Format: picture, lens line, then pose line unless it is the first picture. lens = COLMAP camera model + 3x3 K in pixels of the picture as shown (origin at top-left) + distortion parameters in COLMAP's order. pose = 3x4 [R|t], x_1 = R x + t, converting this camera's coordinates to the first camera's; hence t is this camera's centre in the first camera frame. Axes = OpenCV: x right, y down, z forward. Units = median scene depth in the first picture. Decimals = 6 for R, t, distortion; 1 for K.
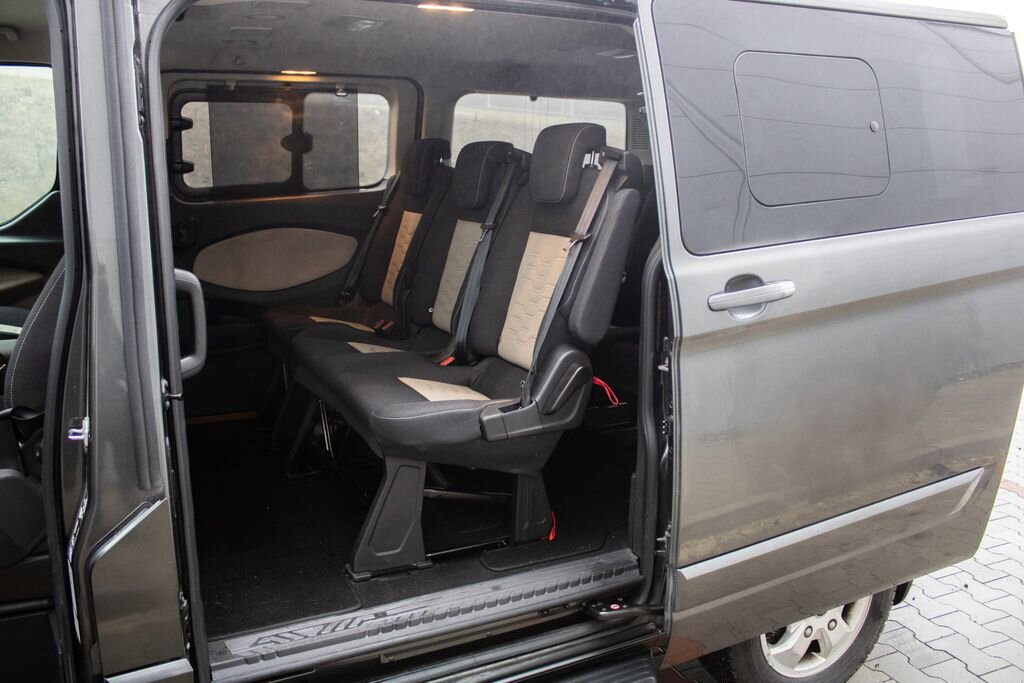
lens RADIAL K [[834.8, 0, 512.0], [0, 834.8, 341.5], [0, 0, 1]] dist [-0.171671, 0.132876]
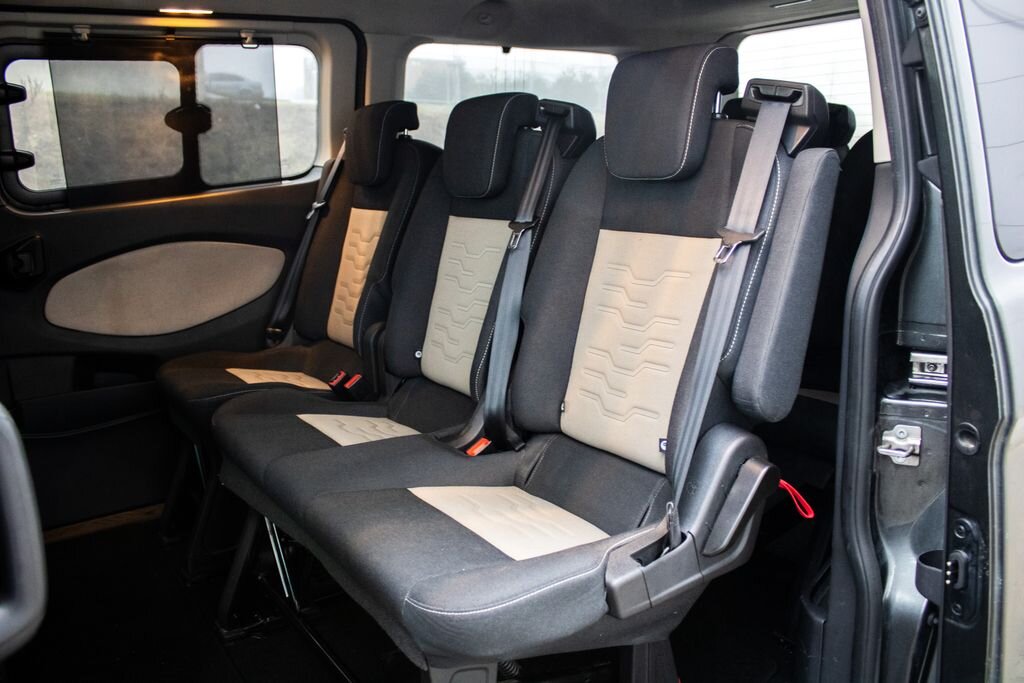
lens RADIAL K [[834.8, 0, 512.0], [0, 834.8, 341.5], [0, 0, 1]] dist [-0.171671, 0.132876]
pose [[0.989293, -0.072684, 0.126558, -0.100653], [0.071252, 0.997333, 0.015811, -0.049963], [-0.127370, -0.006624, 0.991833, 0.311701]]
